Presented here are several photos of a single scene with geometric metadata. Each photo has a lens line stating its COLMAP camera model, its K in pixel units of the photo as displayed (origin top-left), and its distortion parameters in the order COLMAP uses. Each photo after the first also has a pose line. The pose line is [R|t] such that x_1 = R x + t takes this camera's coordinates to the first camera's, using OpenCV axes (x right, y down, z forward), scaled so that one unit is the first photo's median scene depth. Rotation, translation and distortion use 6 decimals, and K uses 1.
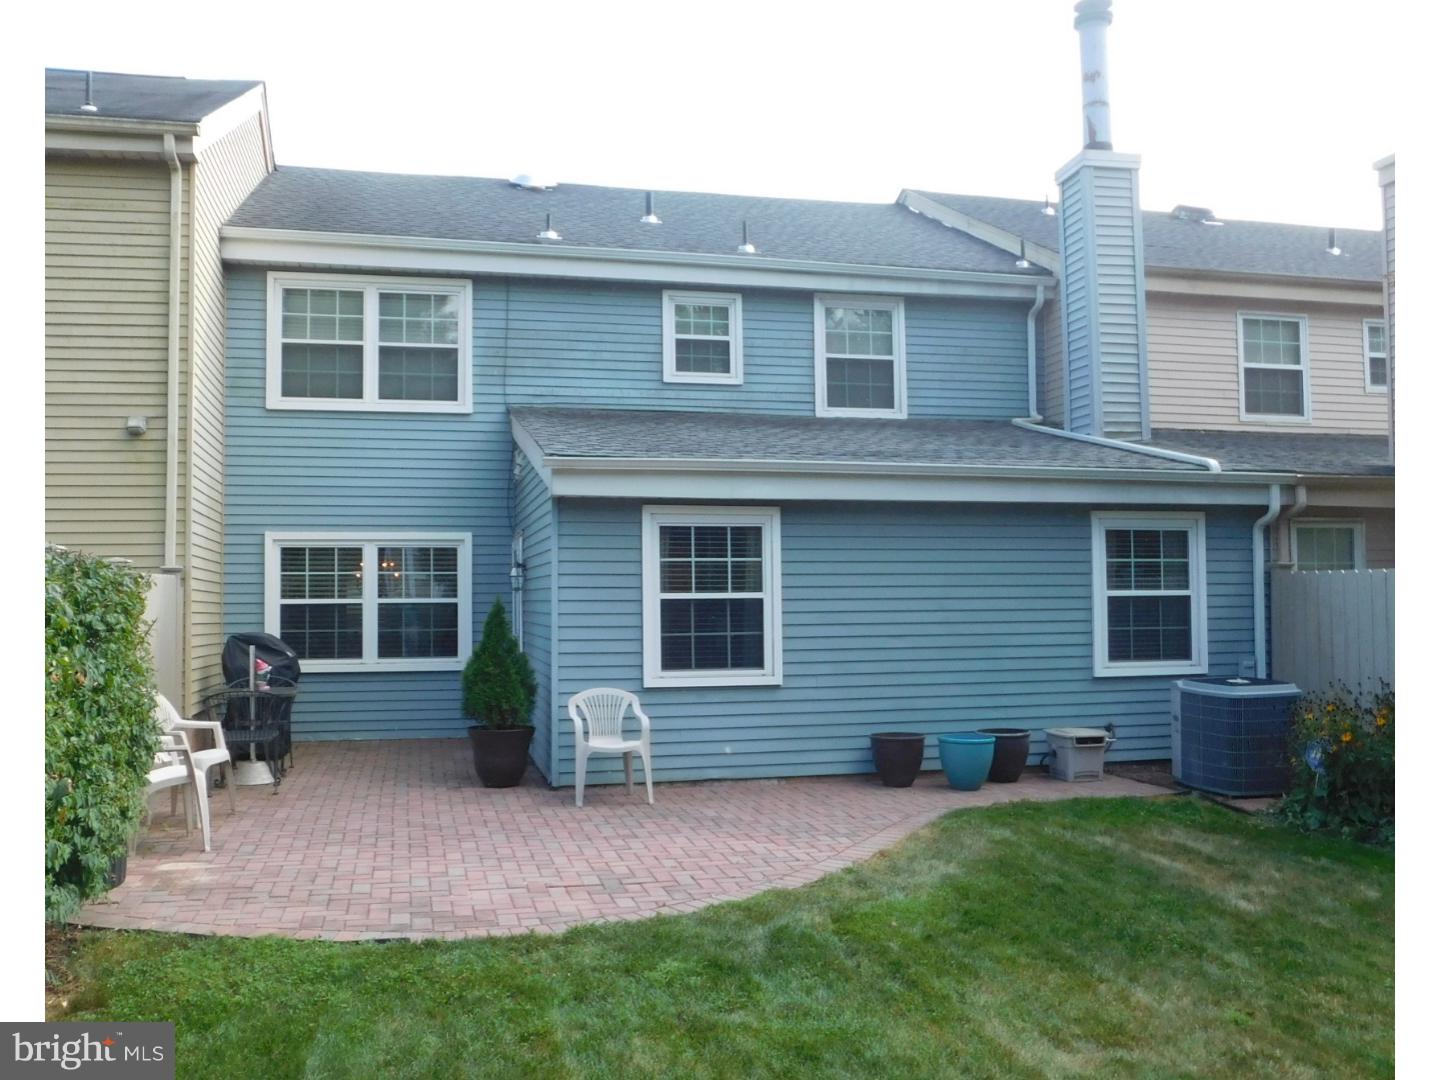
lens RADIAL K [[1233.8, 0, 688.9], [0, 1233.8, 538.0], [0, 0, 1]] dist [-0.060614, 0.003023]
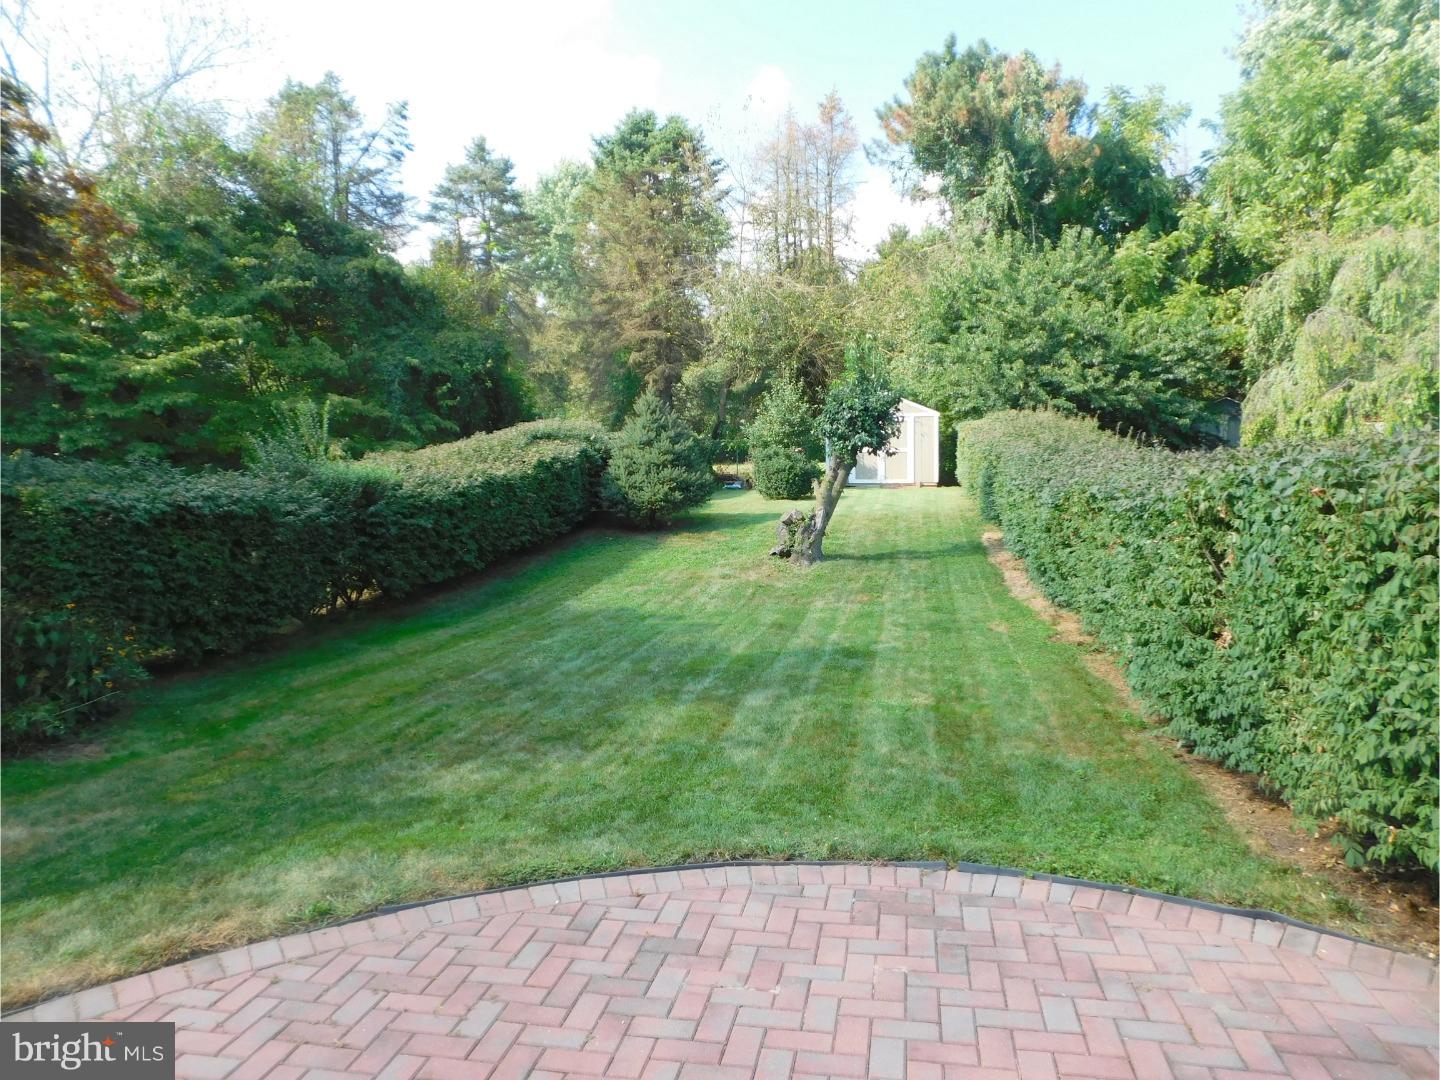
lens RADIAL K [[958.1, 0, 720.0], [0, 958.1, 540.0], [0, 0, 1]] dist [-0.075629, 0.057165]
pose [[-0.913581, -0.017824, 0.406266, -0.184409], [-0.008377, 0.999652, 0.025020, 0.034278], [-0.406570, 0.019455, -0.913412, 0.907110]]
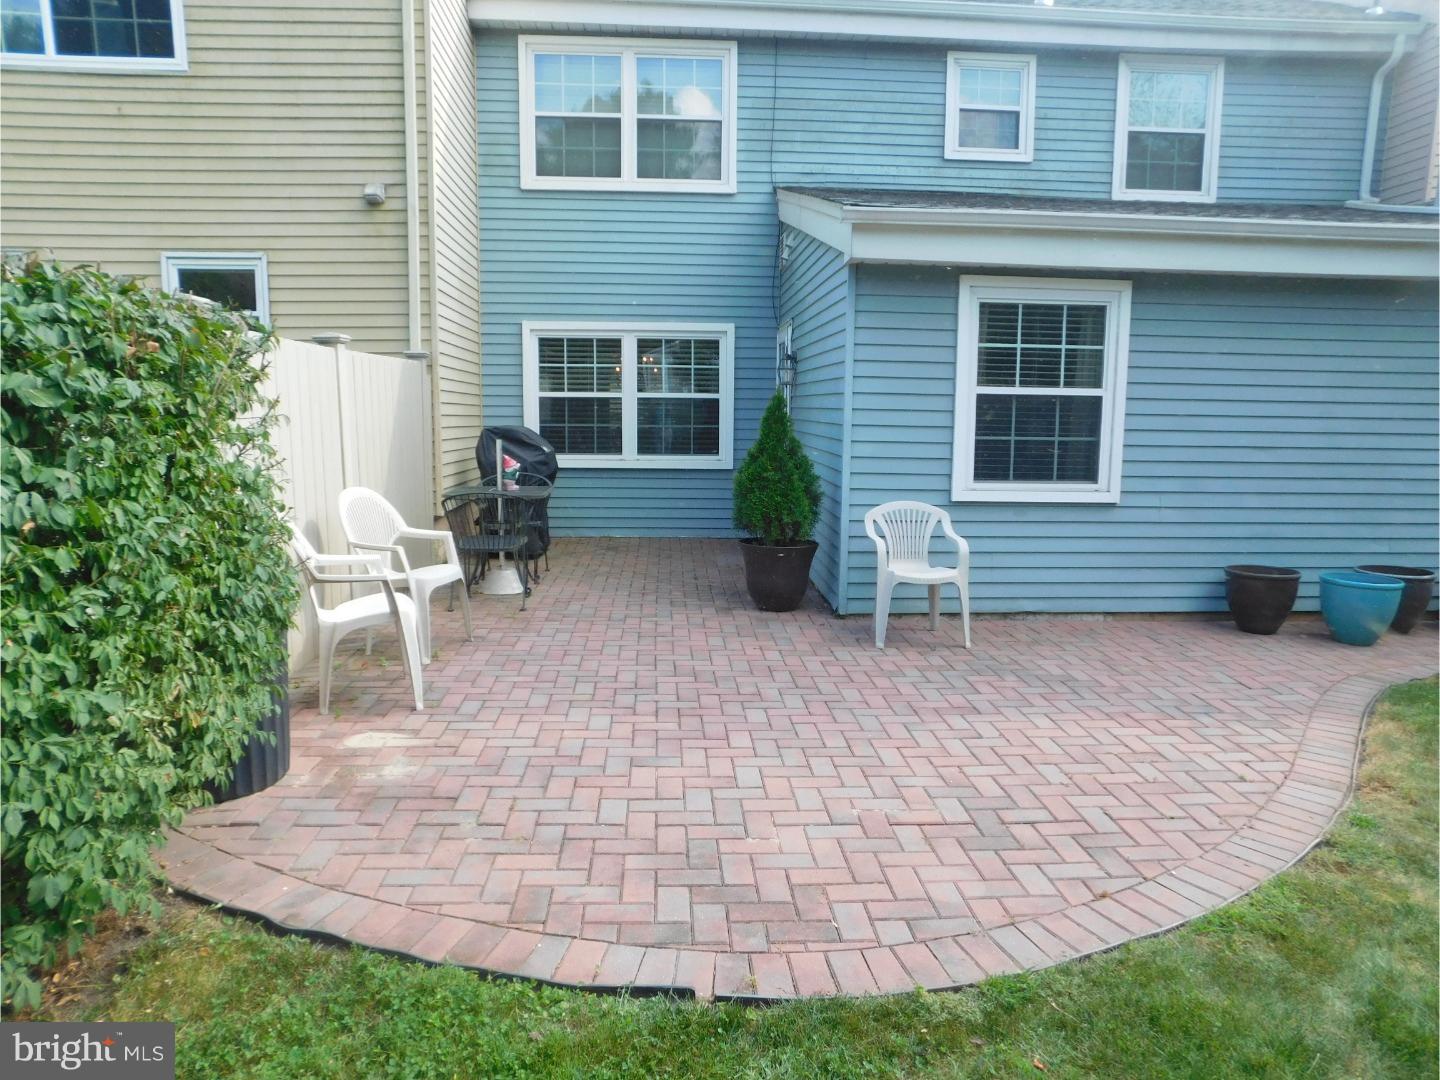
lens RADIAL K [[958.1, 0, 720.0], [0, 958.1, 540.0], [0, 0, 1]] dist [-0.075629, 0.057165]
pose [[0.986633, 0.040641, -0.157809, -0.083294], [-0.010335, 0.982057, 0.188301, 0.026442], [0.162630, -0.184153, 0.969350, 0.330708]]
